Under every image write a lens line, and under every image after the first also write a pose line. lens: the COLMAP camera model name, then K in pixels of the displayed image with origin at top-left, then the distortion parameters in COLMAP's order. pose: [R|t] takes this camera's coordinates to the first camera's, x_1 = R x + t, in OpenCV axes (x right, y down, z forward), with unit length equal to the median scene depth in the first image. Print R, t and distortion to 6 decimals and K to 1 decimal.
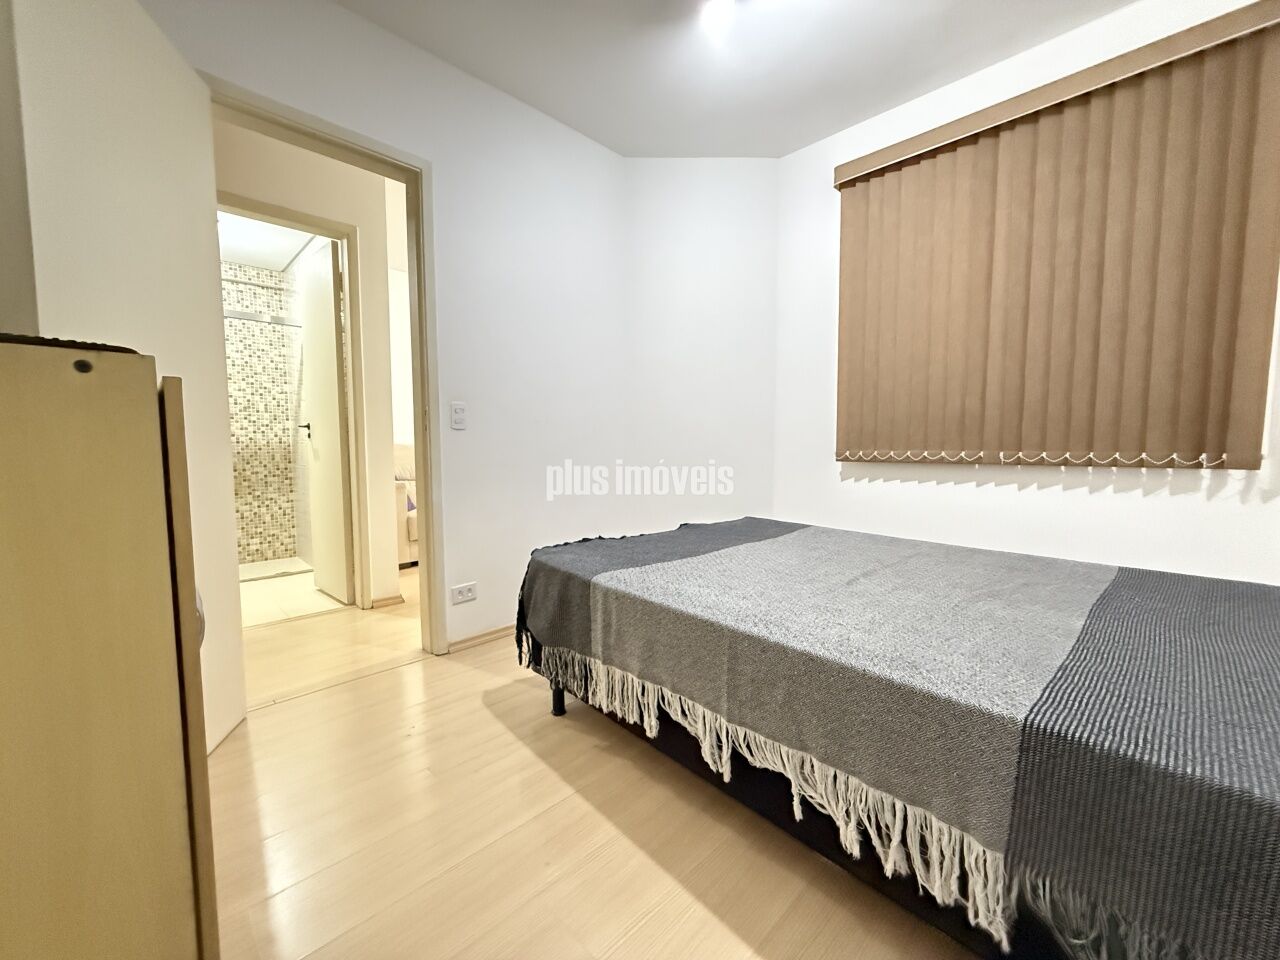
lens RADIAL K [[511.9, 0, 638.5], [0, 511.9, 480.5], [0, 0, 1]] dist [-0.000814, 0.000362]
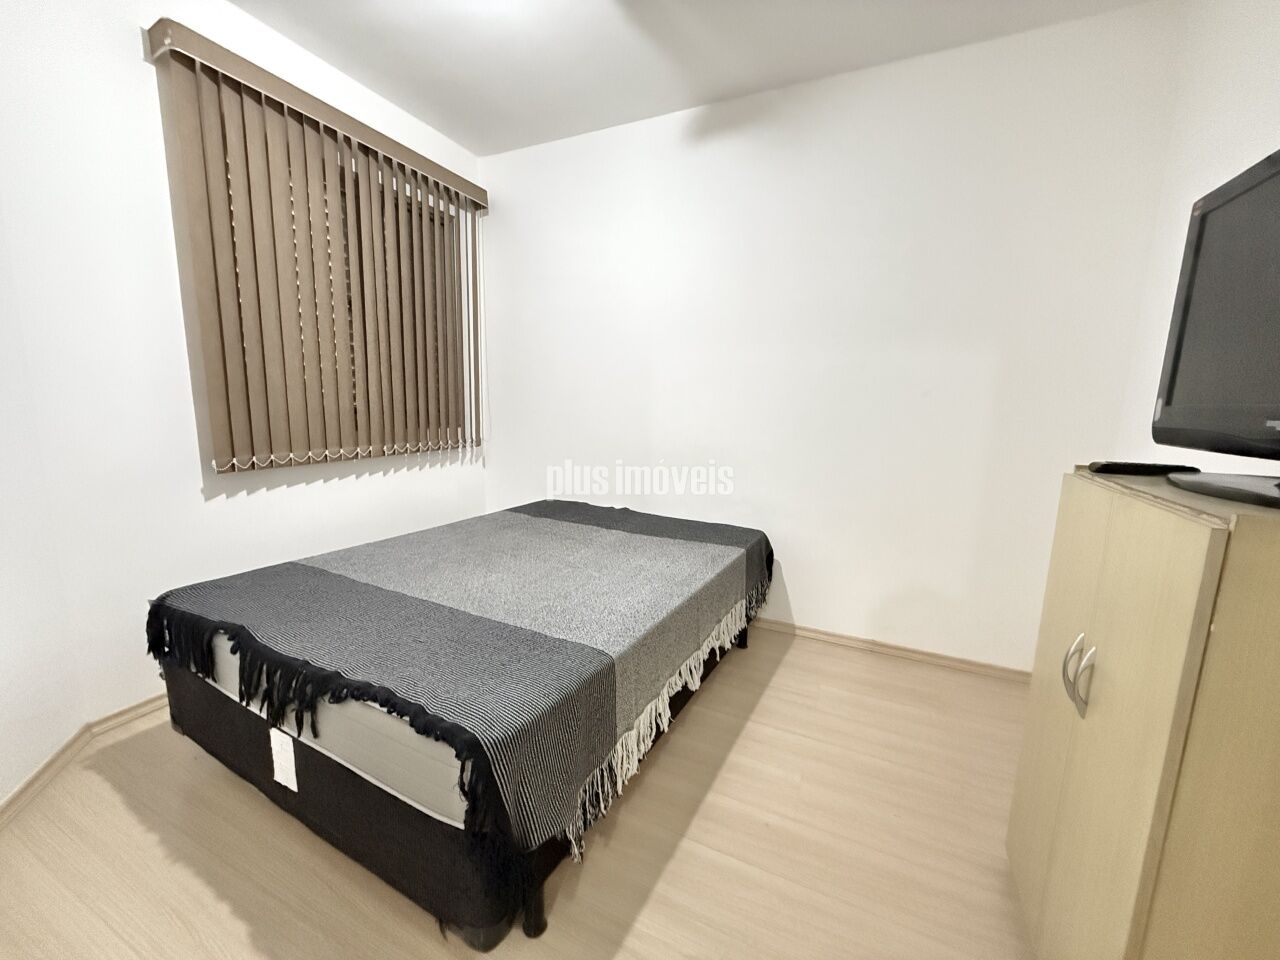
lens RADIAL K [[506.8, 0, 638.0], [0, 506.8, 481.4], [0, 0, 1]] dist [-0.001227, -0.000277]
pose [[-0.338465, -0.153640, 0.928351, -0.584963], [0.043218, 0.983001, 0.178441, -0.160966], [-0.939986, 0.100517, -0.326071, 0.867958]]
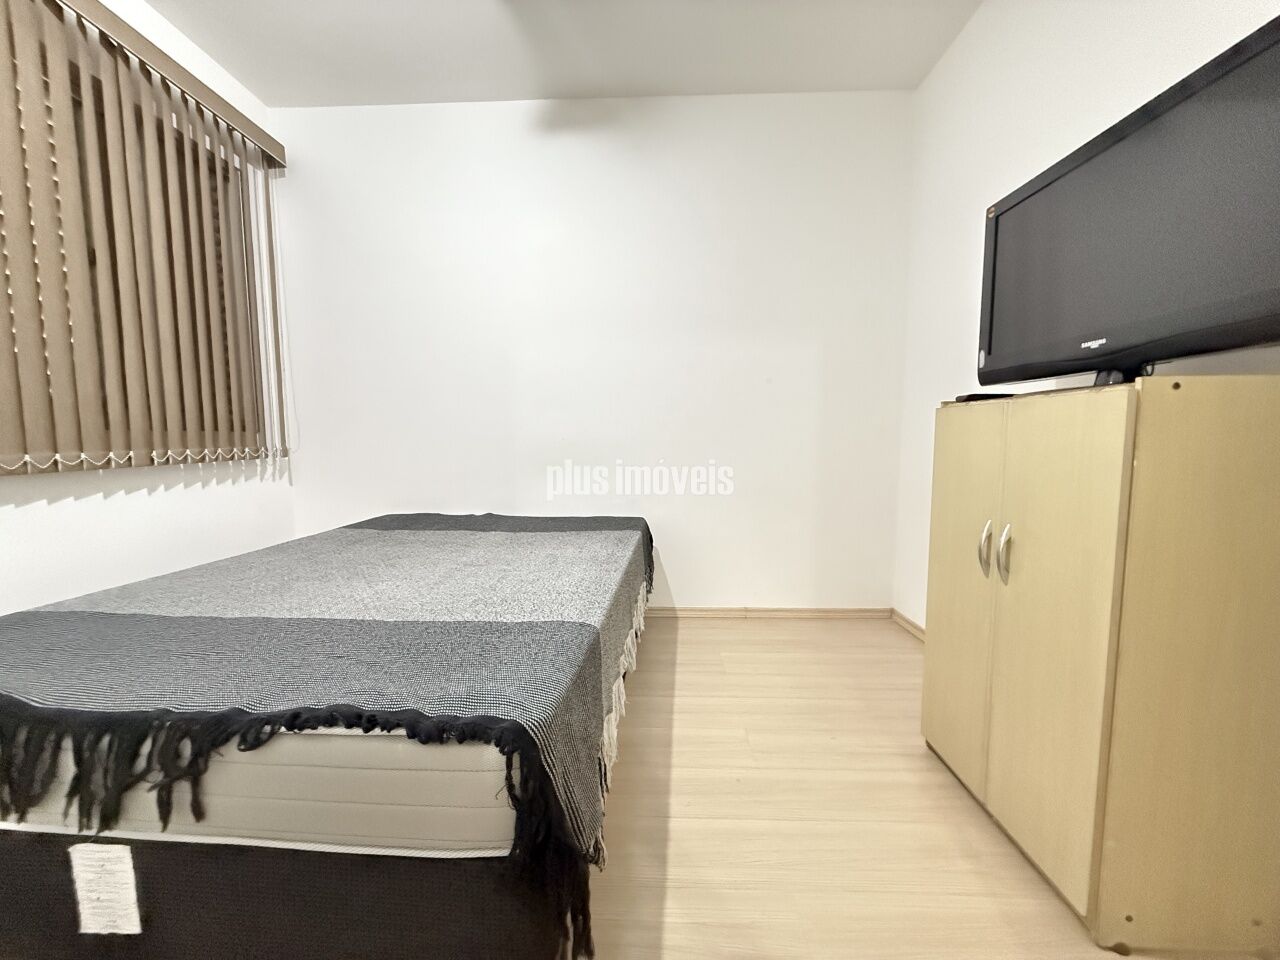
lens RADIAL K [[505.6, 0, 637.9], [0, 505.6, 482.0], [0, 0, 1]] dist [-0.003481, -0.000649]
pose [[-0.687830, -0.059780, 0.723406, -0.457071], [0.059238, 0.988656, 0.138024, -0.074055], [-0.723451, 0.137790, -0.676486, 1.020910]]
